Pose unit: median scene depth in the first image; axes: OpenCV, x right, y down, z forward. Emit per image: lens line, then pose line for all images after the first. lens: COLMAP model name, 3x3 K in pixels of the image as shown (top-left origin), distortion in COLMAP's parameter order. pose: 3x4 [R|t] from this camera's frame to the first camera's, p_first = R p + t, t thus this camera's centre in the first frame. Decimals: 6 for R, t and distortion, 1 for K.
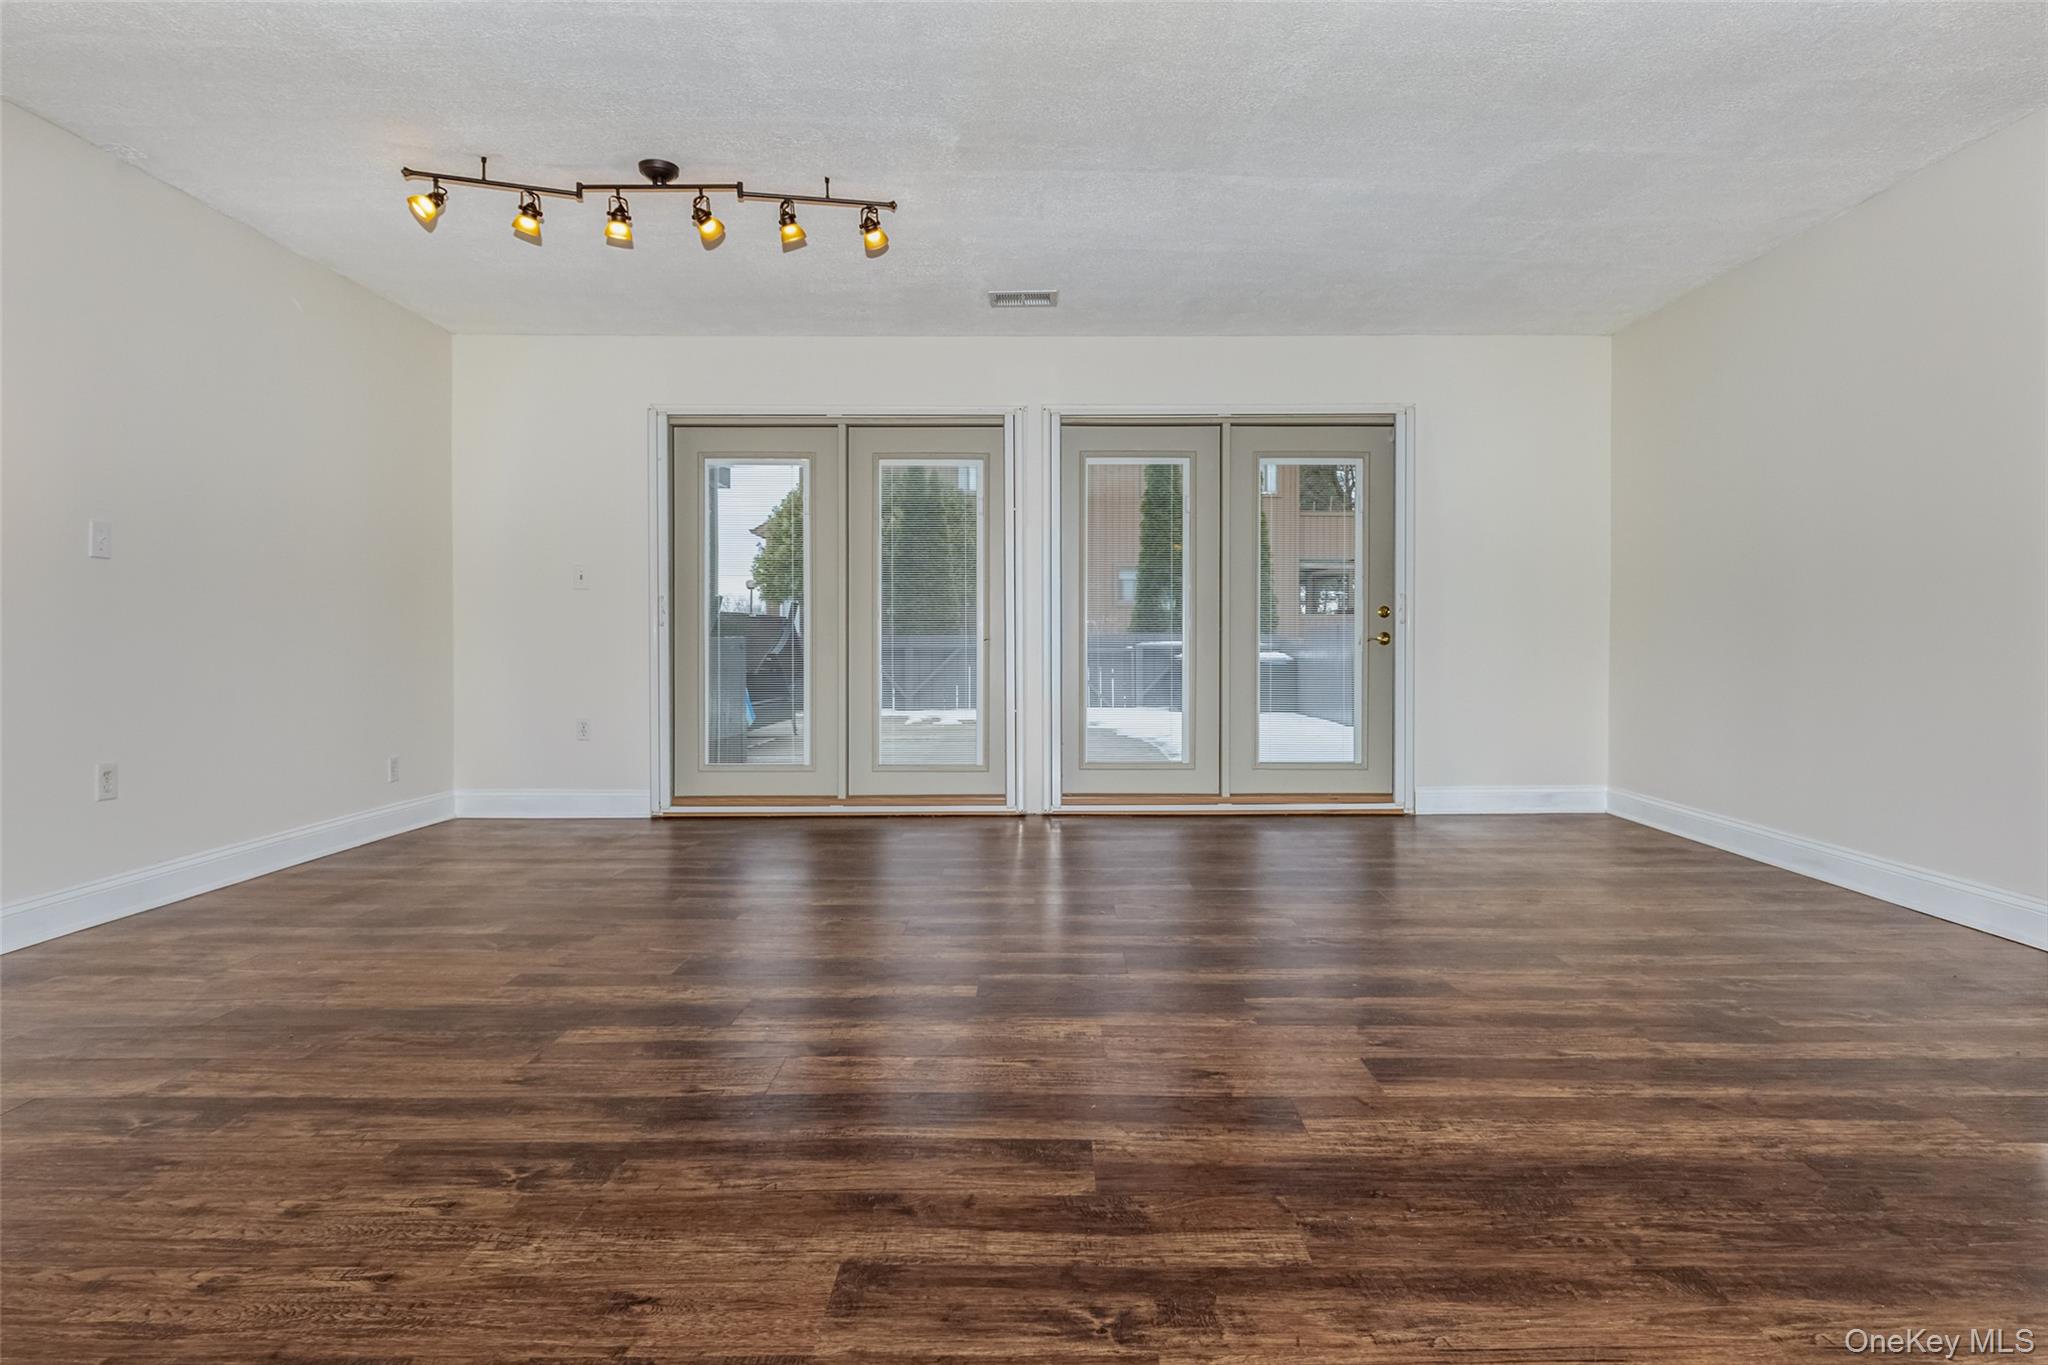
lens RADIAL K [[1016.8, 0, 1051.2], [0, 1016.8, 661.7], [0, 0, 1]] dist [0.002954, -0.001247]
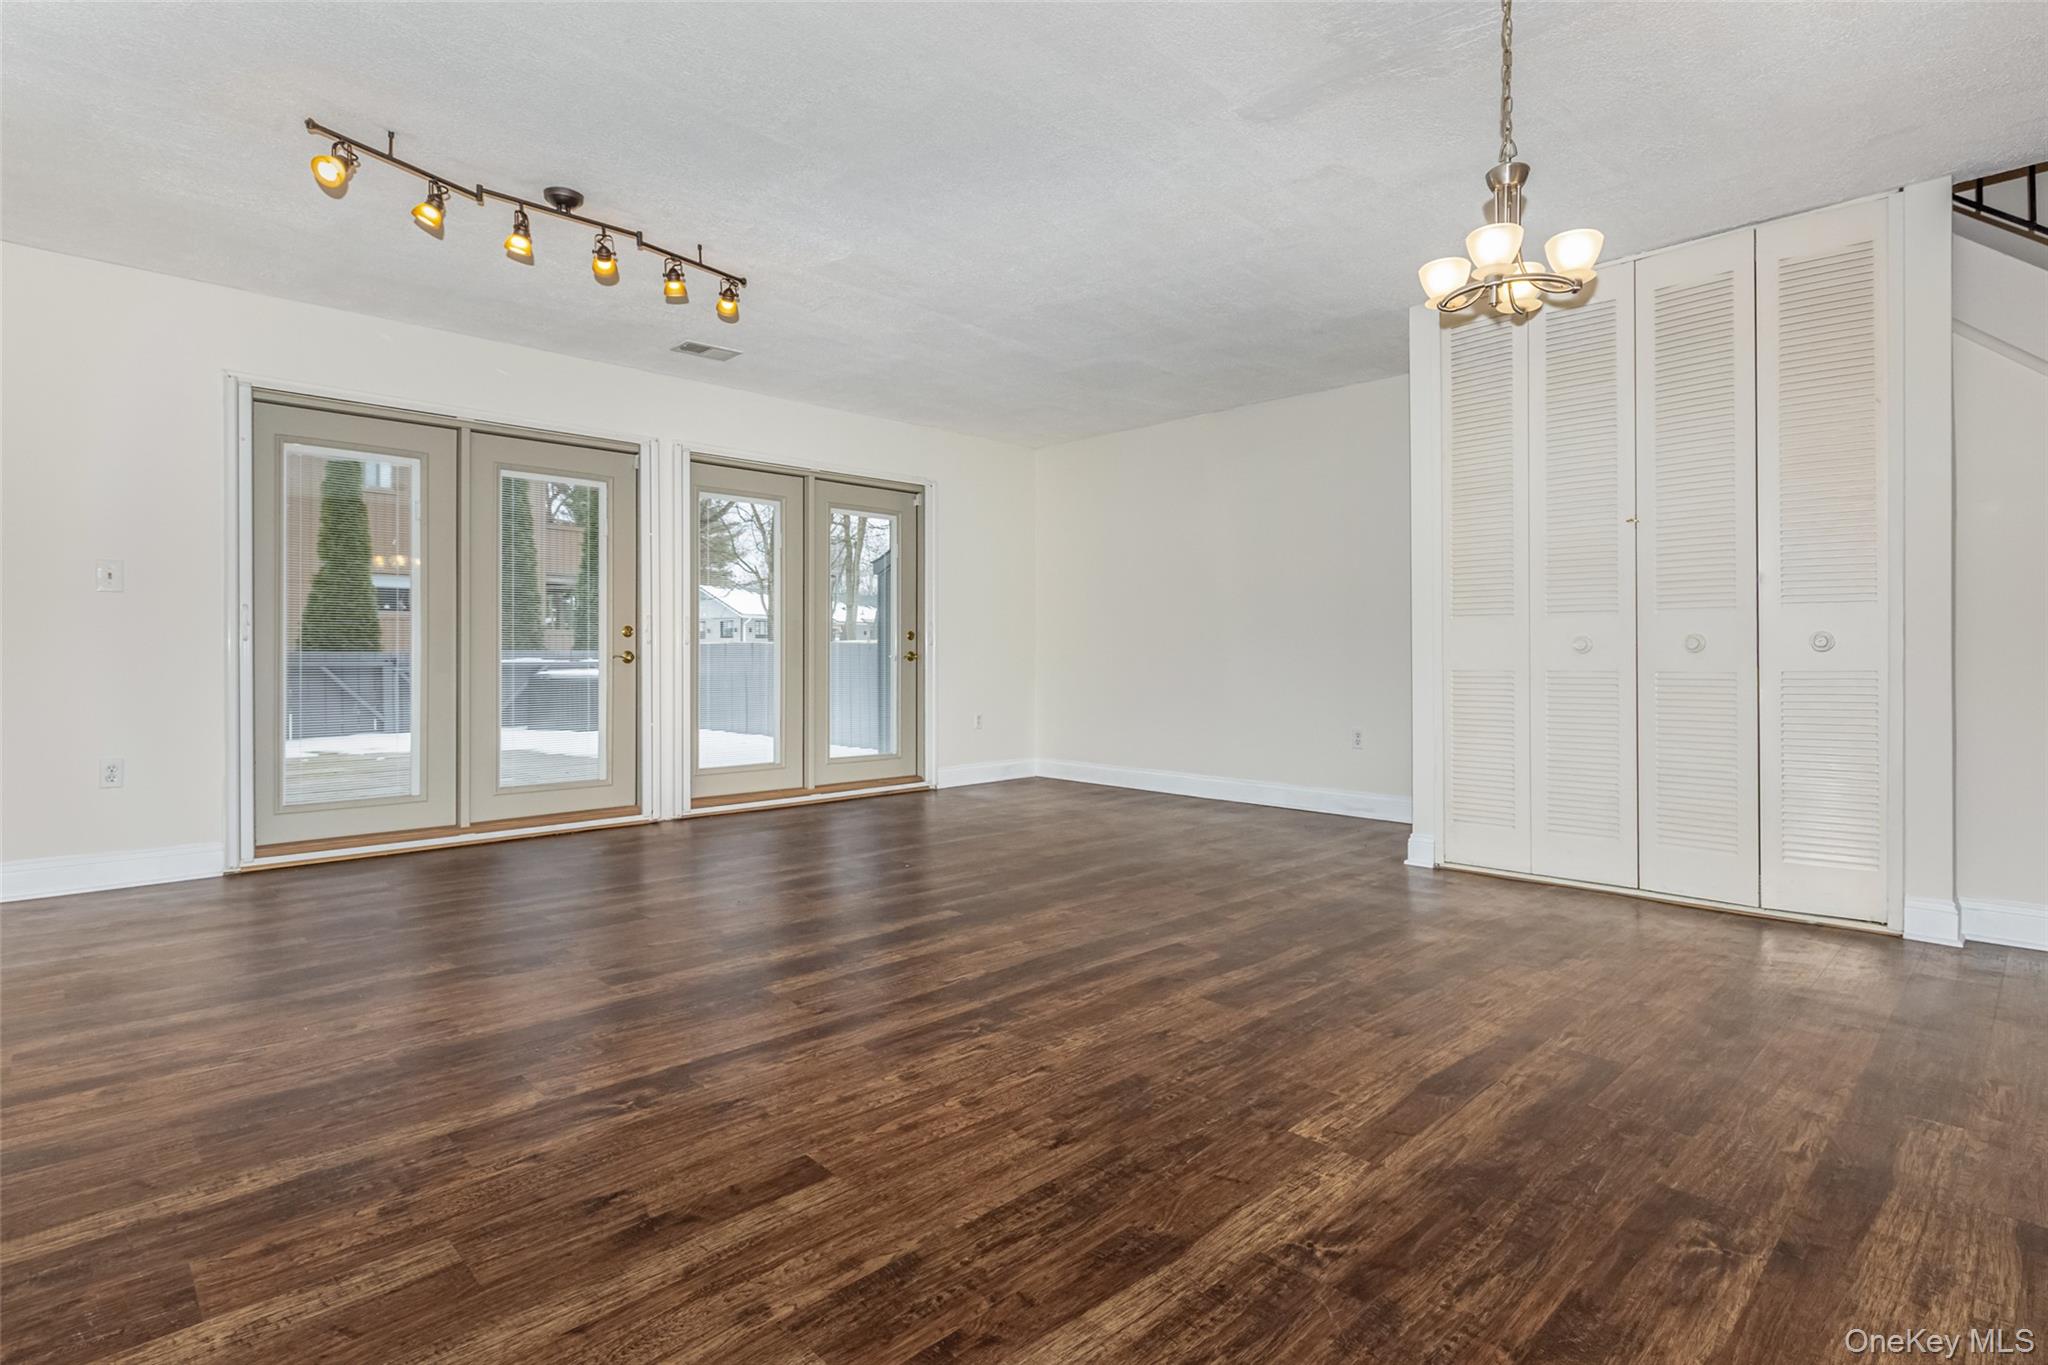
lens RADIAL K [[1016.8, 0, 1022.8], [0, 1016.8, 650.2], [0, 0, 1]] dist [0.002954, -0.001247]
pose [[0.717768, 0.005140, 0.696264, -0.798433], [0.014863, 0.999632, -0.022701, 0.002444], [-0.696124, 0.026642, 0.717427, -0.046940]]
